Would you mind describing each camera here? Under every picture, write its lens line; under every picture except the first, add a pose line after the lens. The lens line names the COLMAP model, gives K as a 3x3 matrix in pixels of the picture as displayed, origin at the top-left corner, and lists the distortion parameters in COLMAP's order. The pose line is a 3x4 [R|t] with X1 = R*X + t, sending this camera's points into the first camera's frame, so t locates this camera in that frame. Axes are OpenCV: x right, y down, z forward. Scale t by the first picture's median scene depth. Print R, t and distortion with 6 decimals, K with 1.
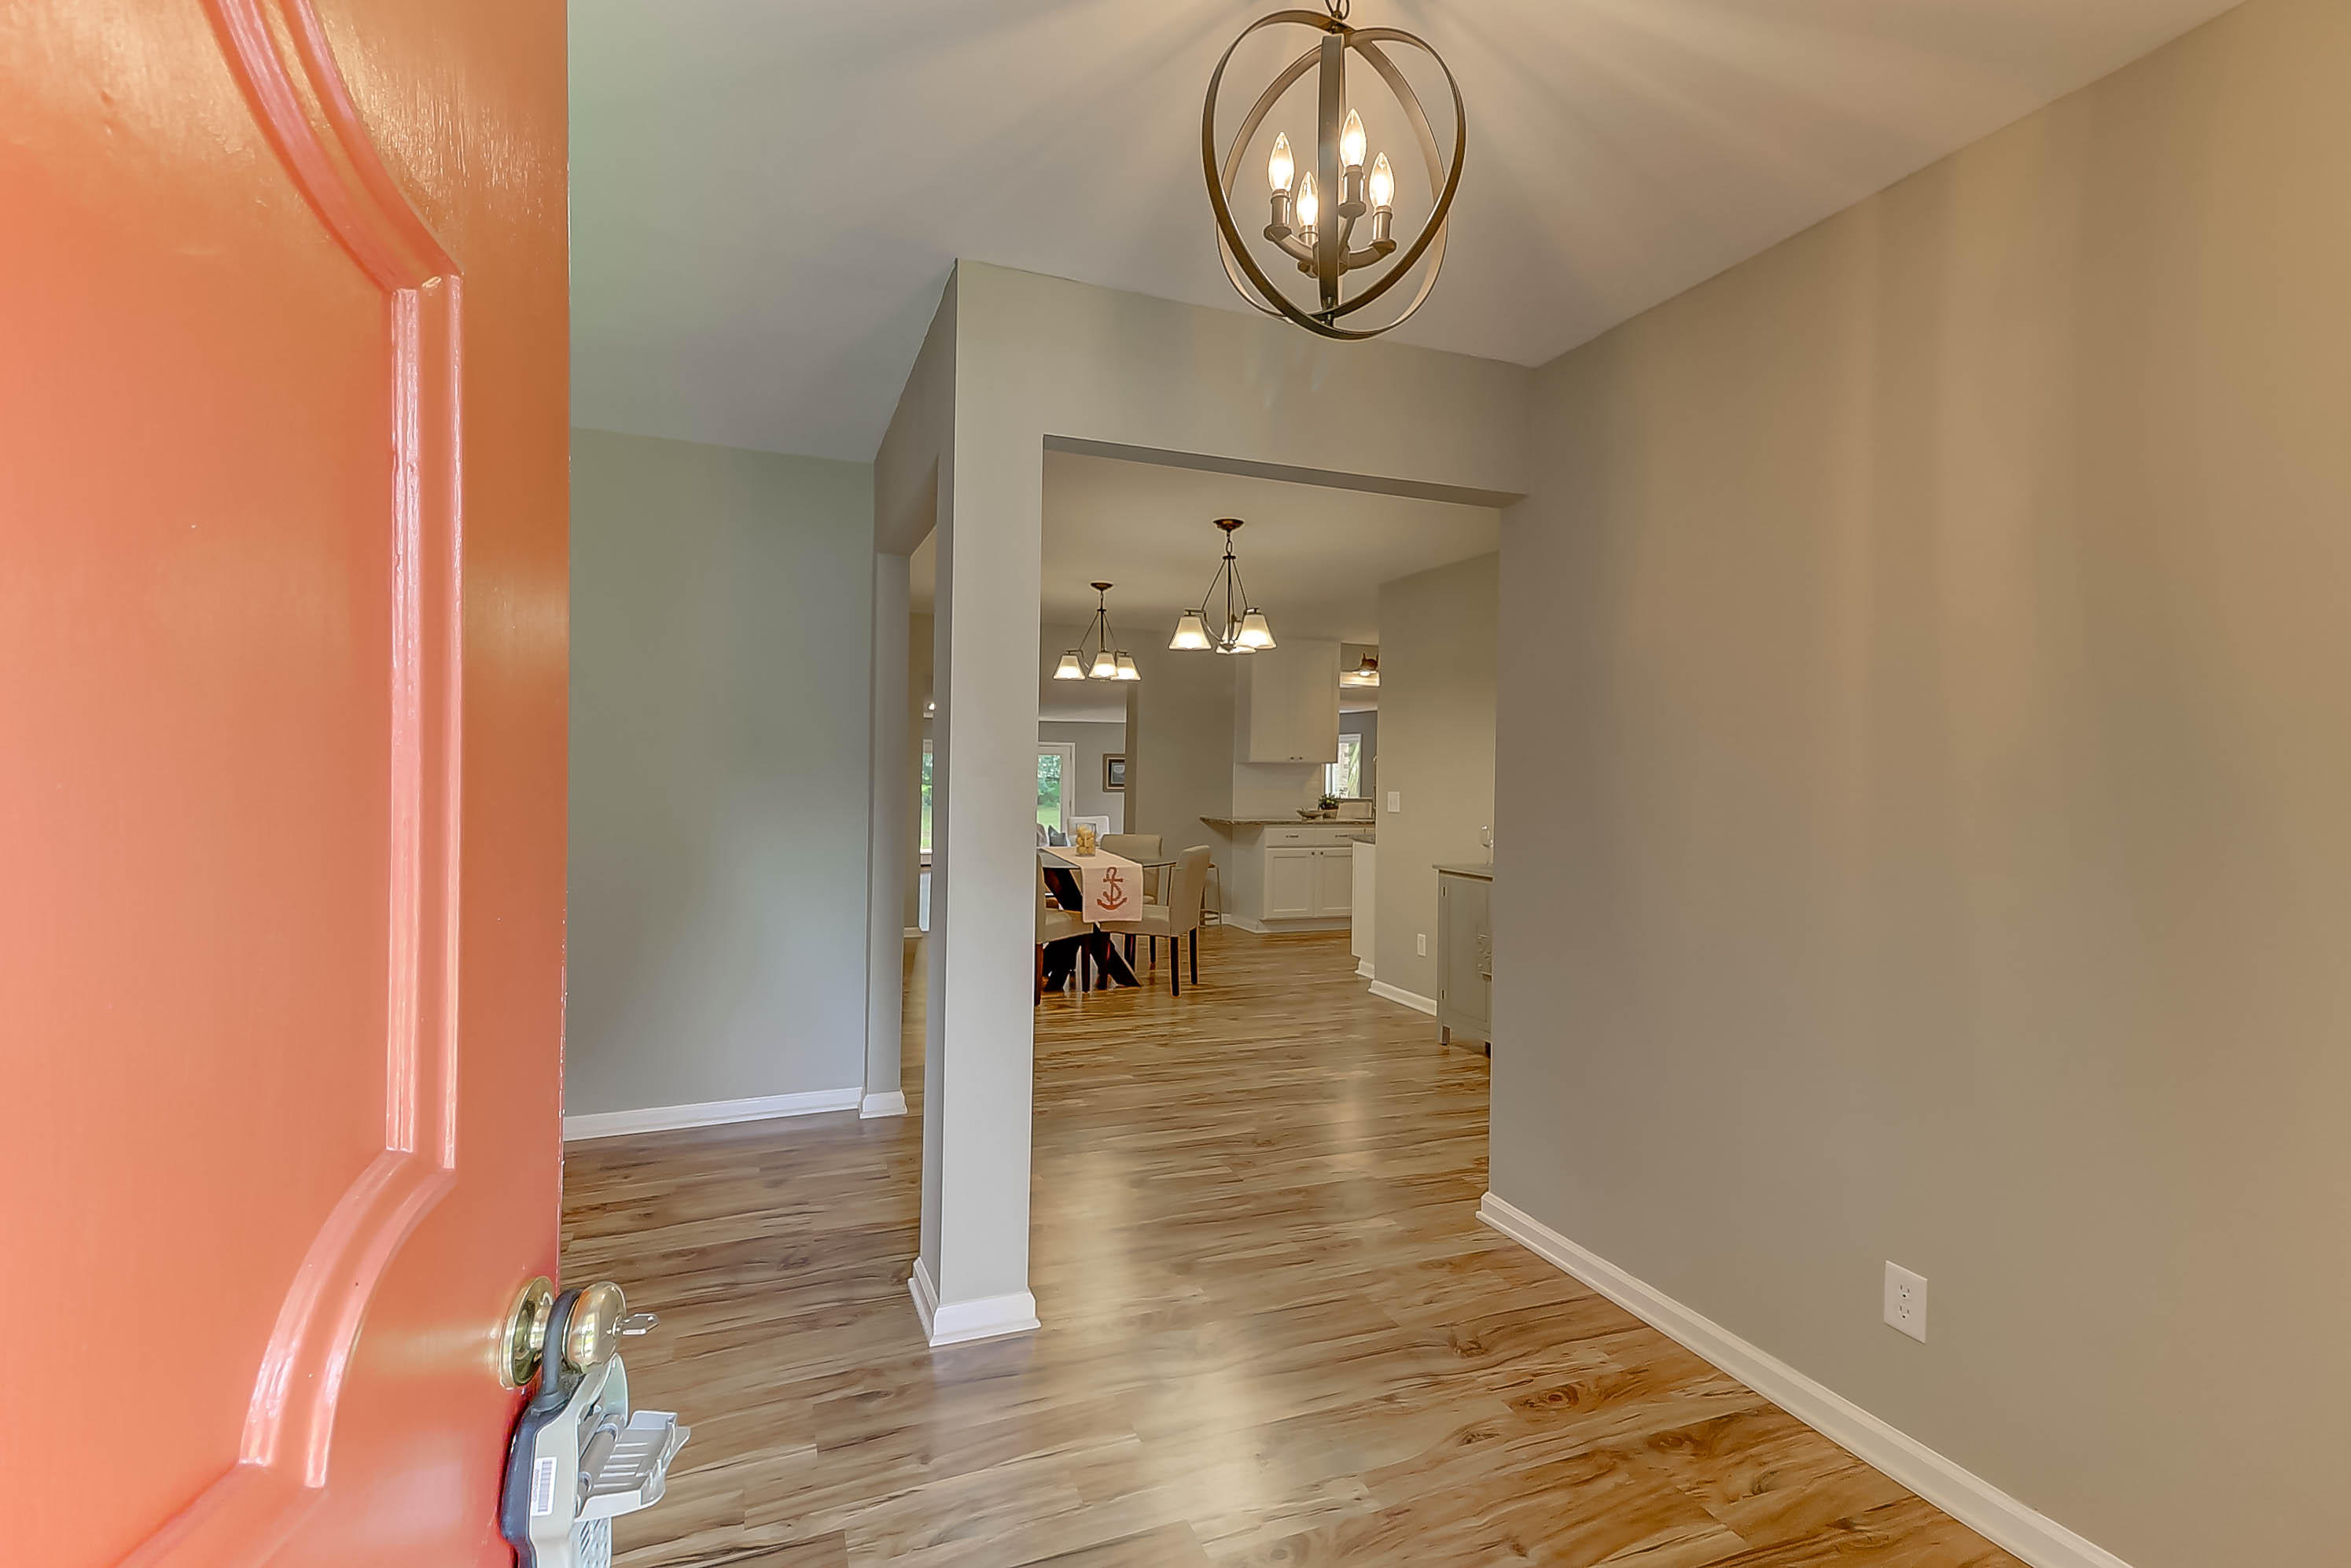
lens RADIAL K [[1058.5, 0, 1181.3], [0, 1058.5, 777.8], [0, 0, 1]] dist [0.031570, -0.000227]
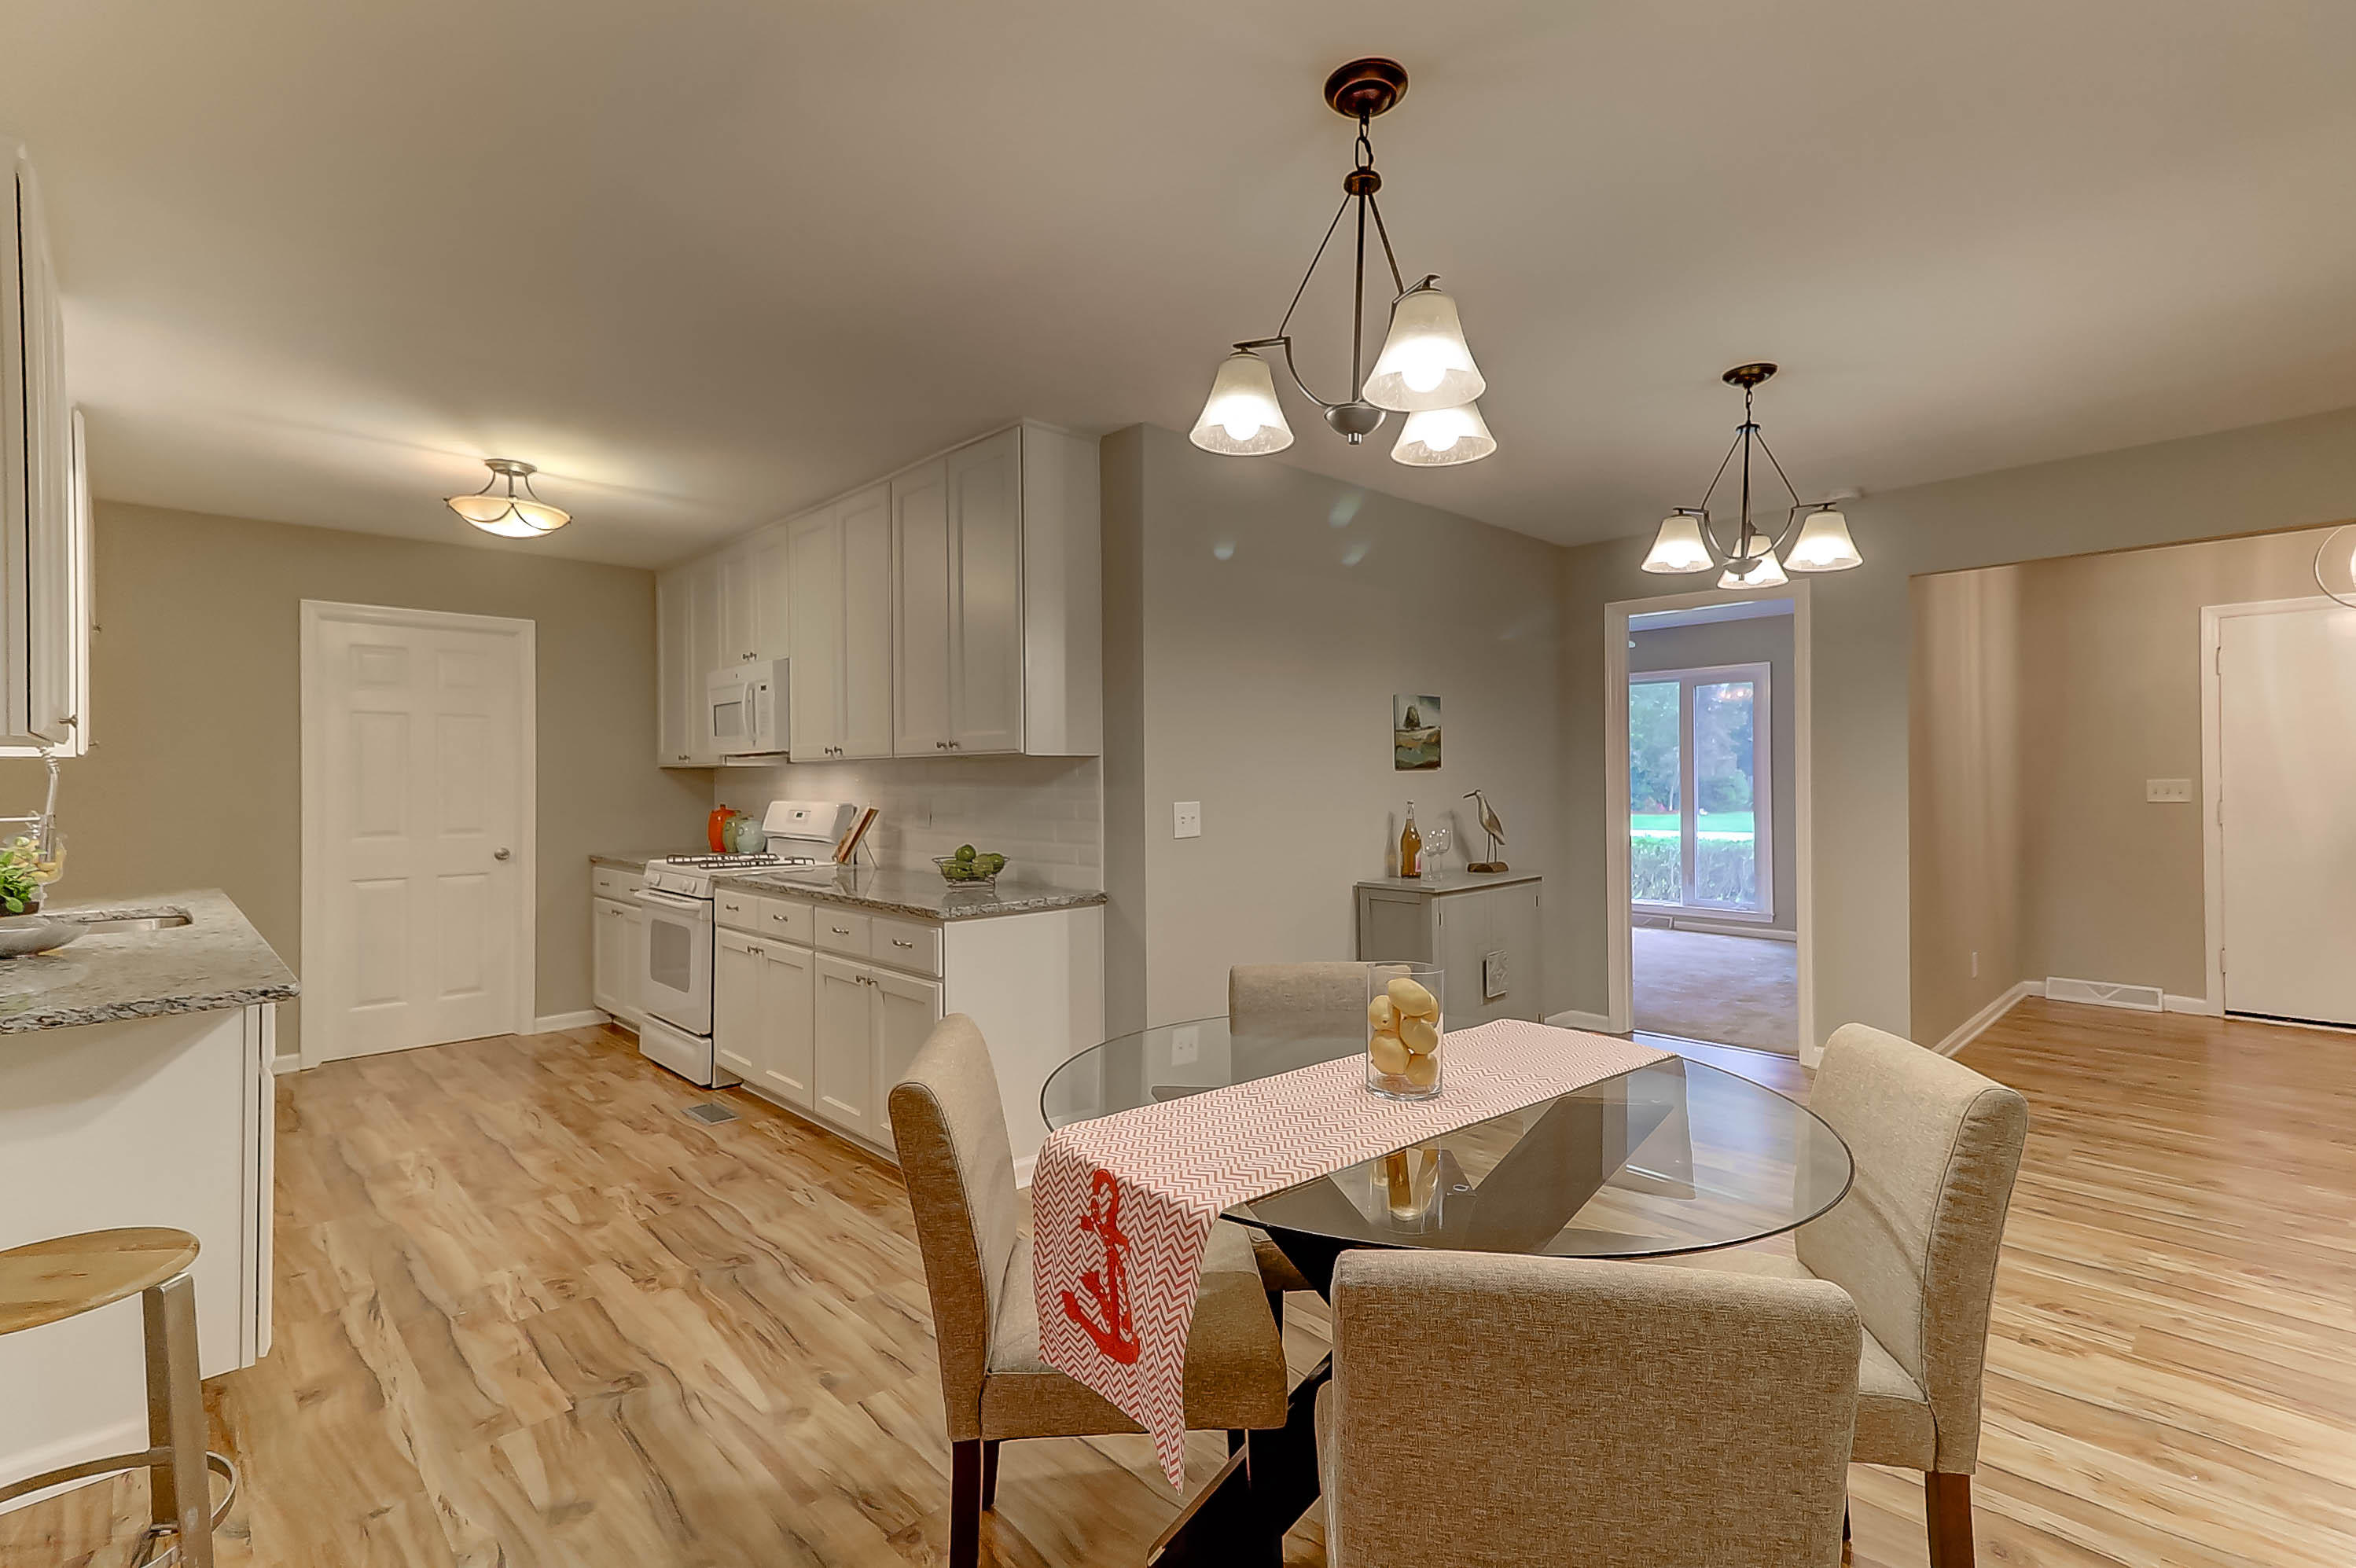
lens RADIAL K [[1060.6, 0, 1183.8], [0, 1060.6, 777.8], [0, 0, 1]] dist [0.031570, -0.000227]
pose [[-0.382862, -0.005858, 0.923787, -0.453236], [-0.004296, 0.999980, 0.004561, -0.003175], [-0.923796, -0.002222, -0.382879, 1.664133]]
